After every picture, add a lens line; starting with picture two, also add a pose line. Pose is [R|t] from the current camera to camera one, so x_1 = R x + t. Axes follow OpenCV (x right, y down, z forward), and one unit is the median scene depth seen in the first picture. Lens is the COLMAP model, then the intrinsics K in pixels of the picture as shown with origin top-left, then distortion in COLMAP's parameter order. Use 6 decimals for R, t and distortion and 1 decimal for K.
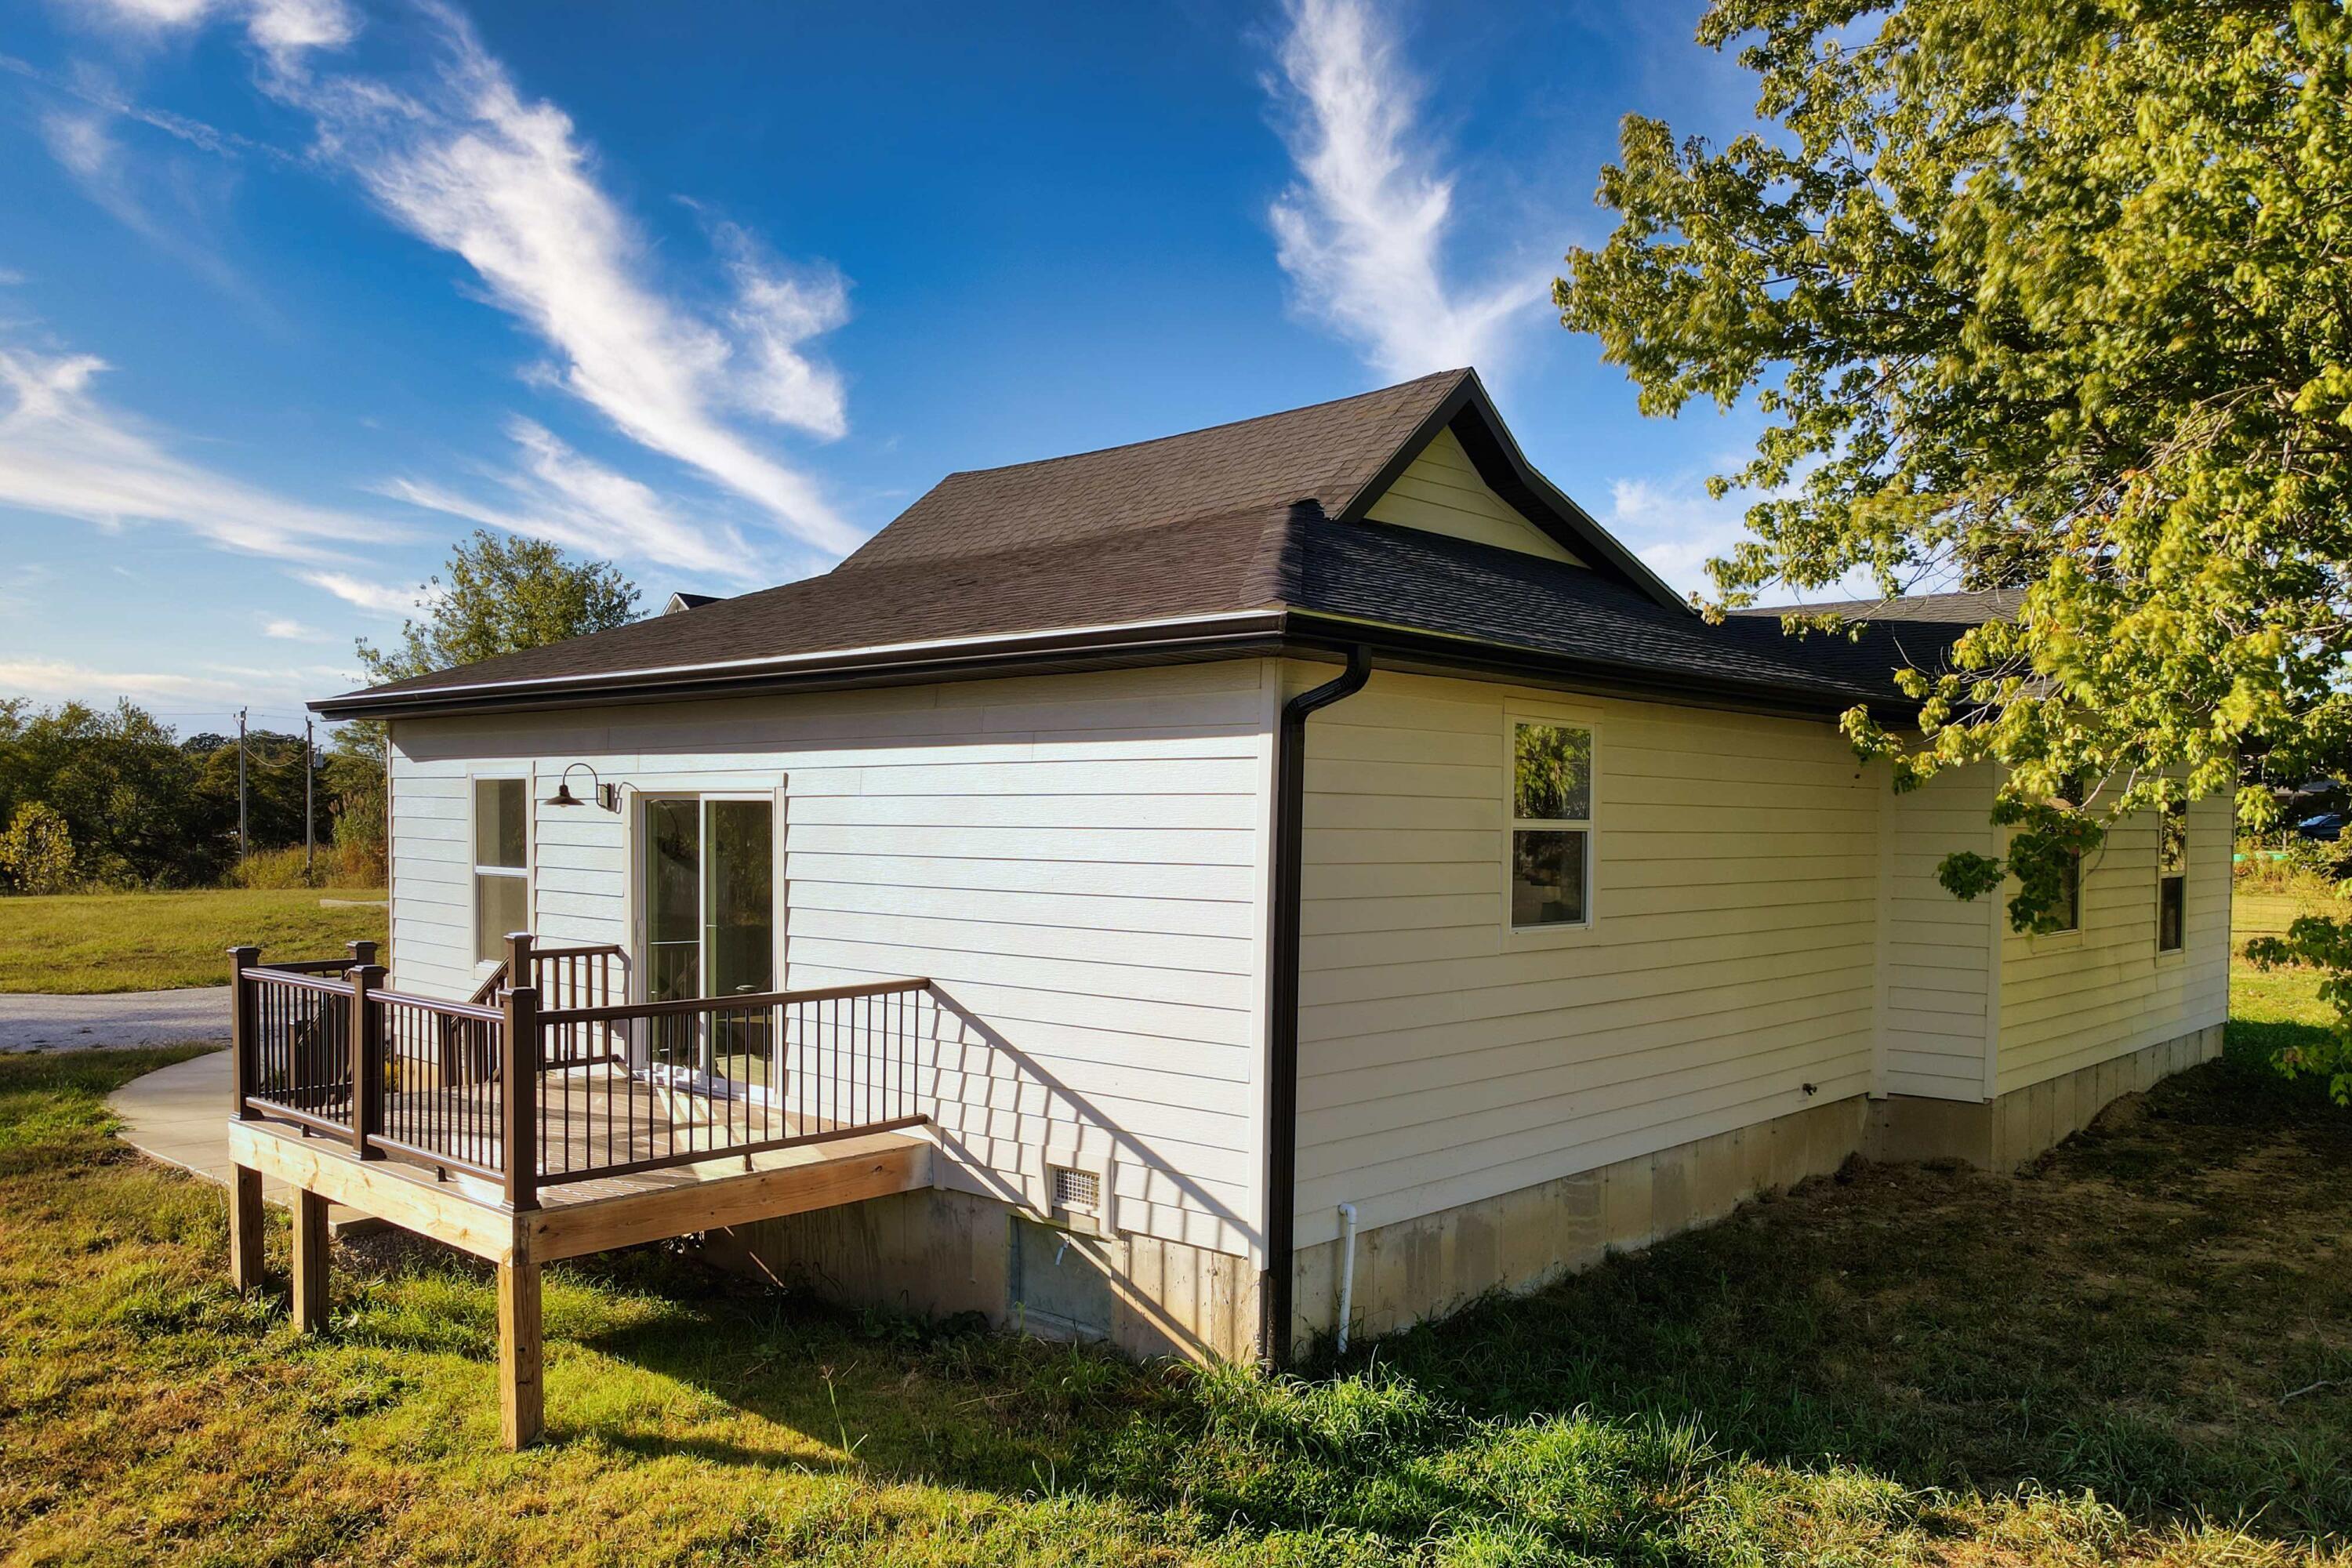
lens RADIAL K [[1727.2, 0, 1137.3], [0, 1727.2, 864.0], [0, 0, 1]] dist [0.005734, 0.001605]
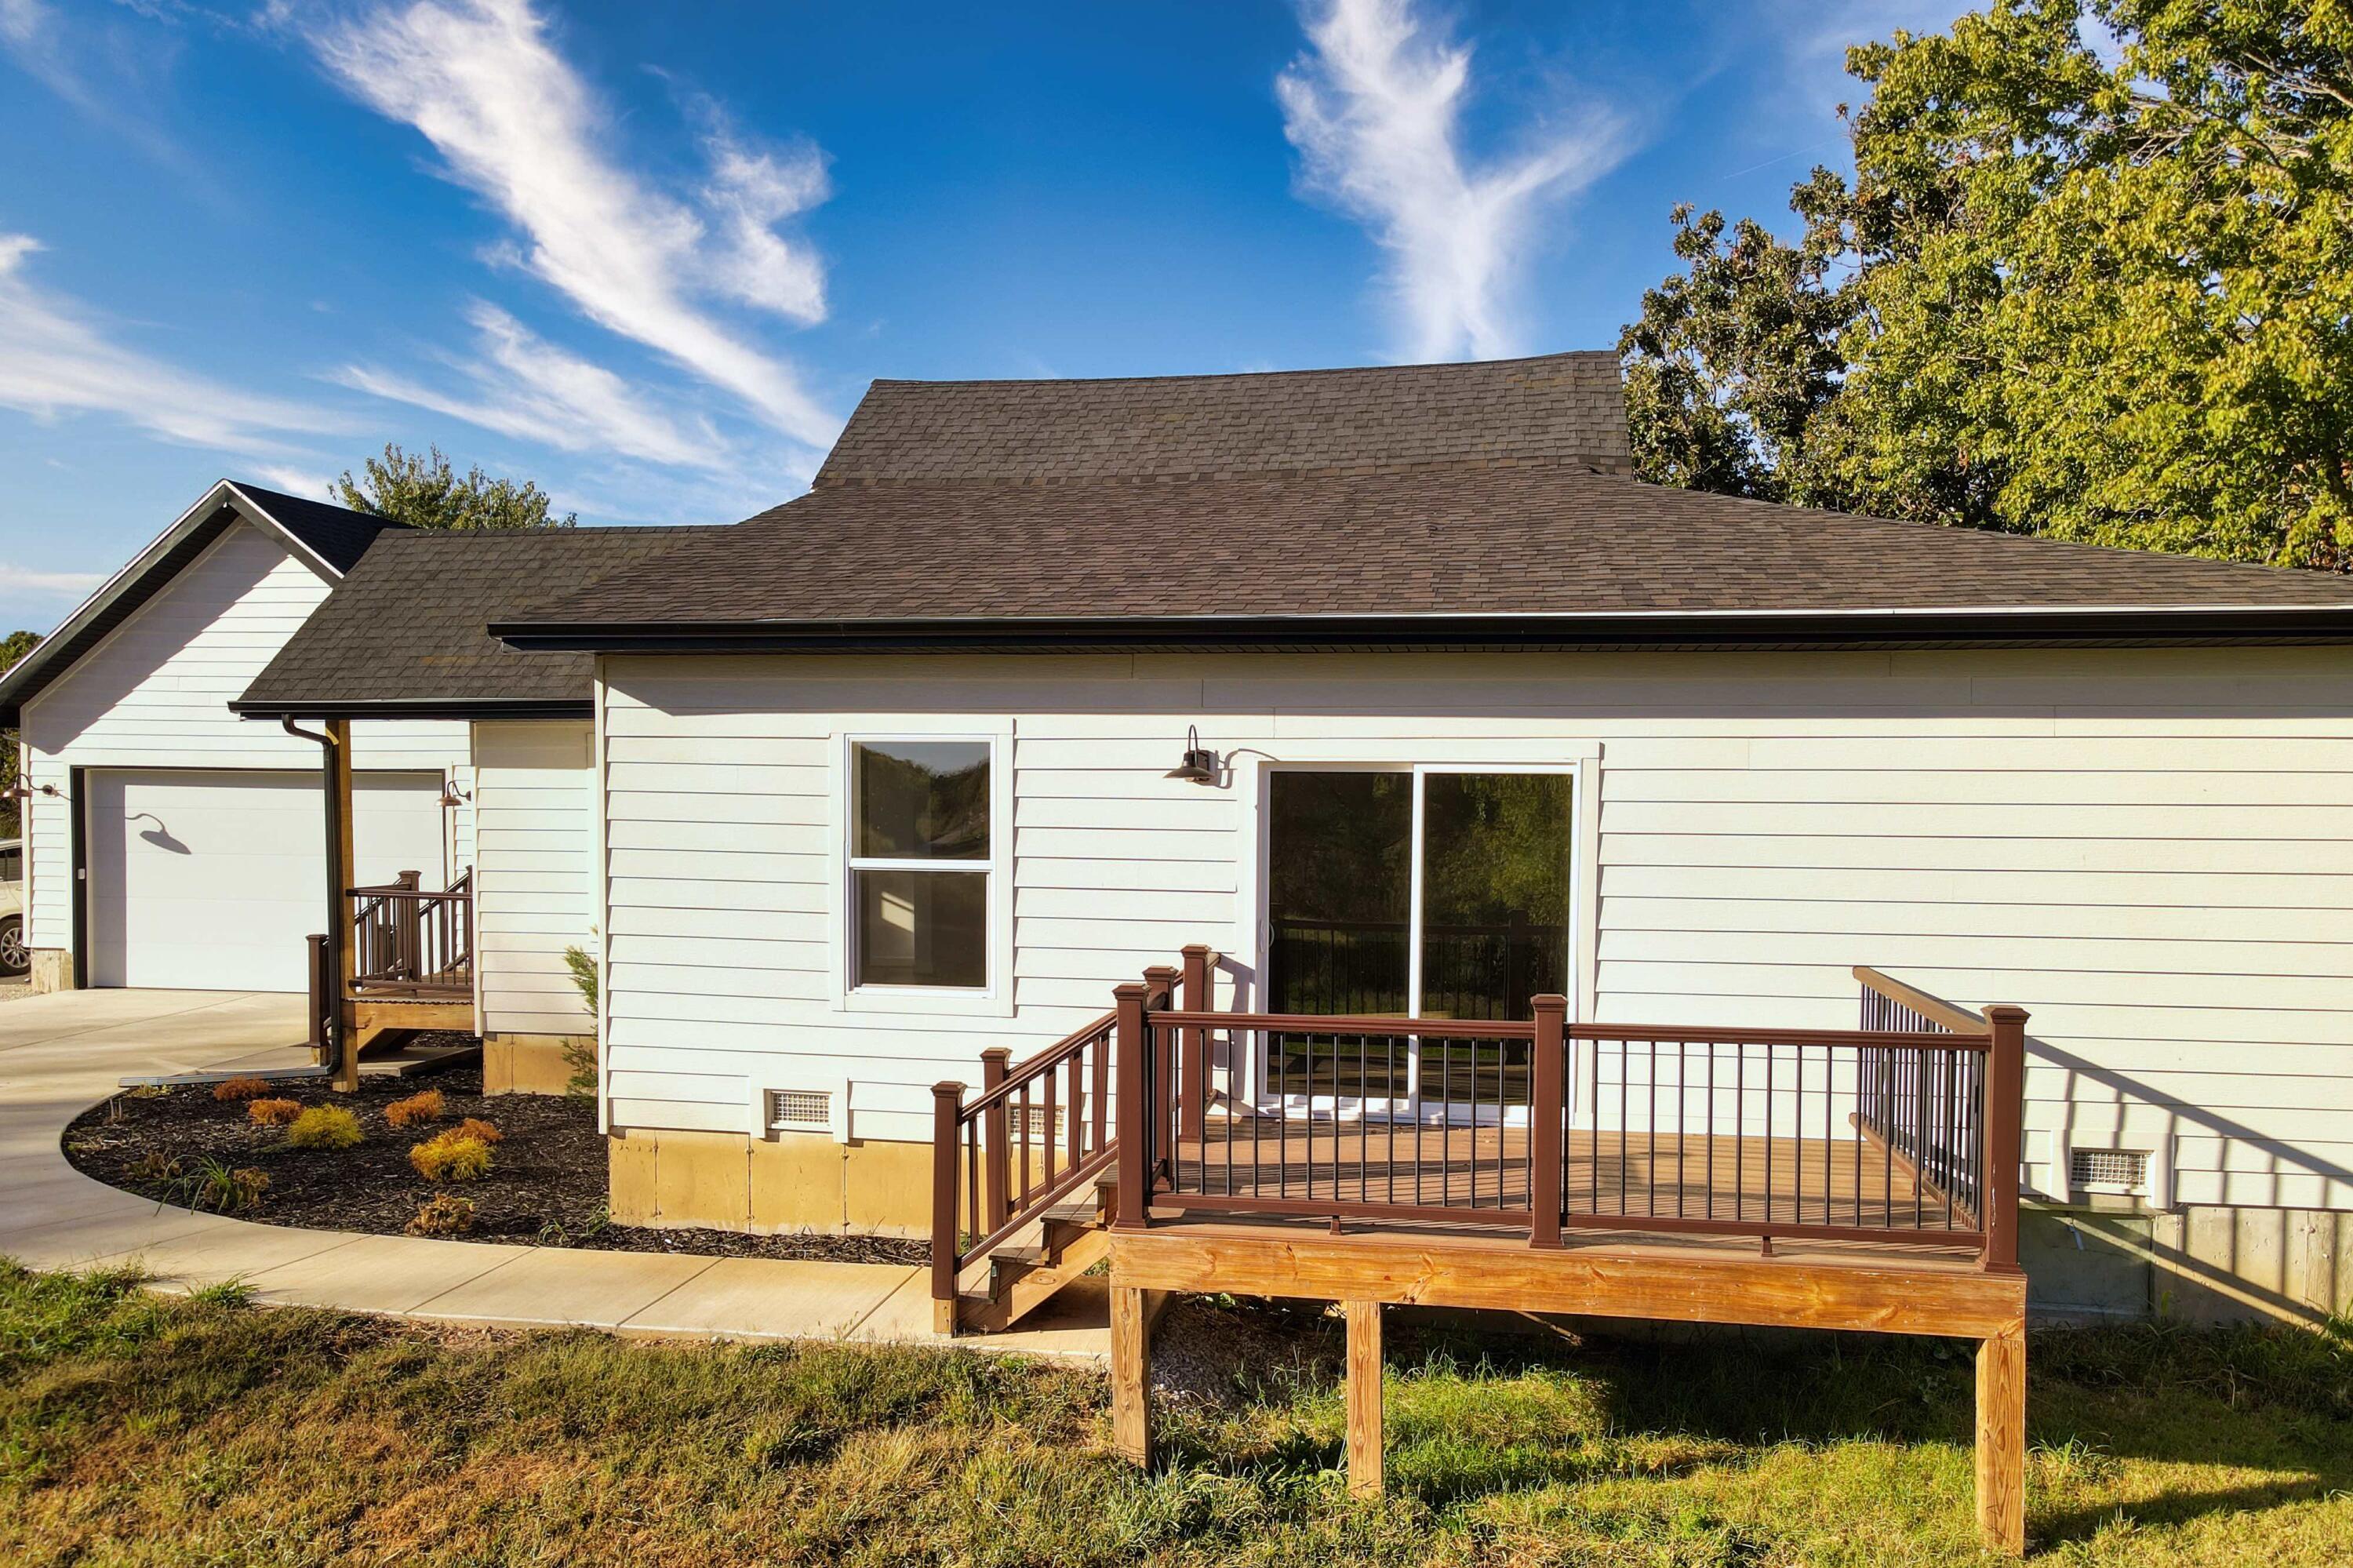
lens RADIAL K [[1732.2, 0, 1163.0], [0, 1732.2, 782.7], [0, 0, 1]] dist [0.012489, 0.009104]
pose [[0.826256, -0.002768, 0.563288, -0.880175], [0.015254, 0.999731, -0.017462, -0.020575], [-0.563088, 0.023020, 0.826076, 0.401135]]
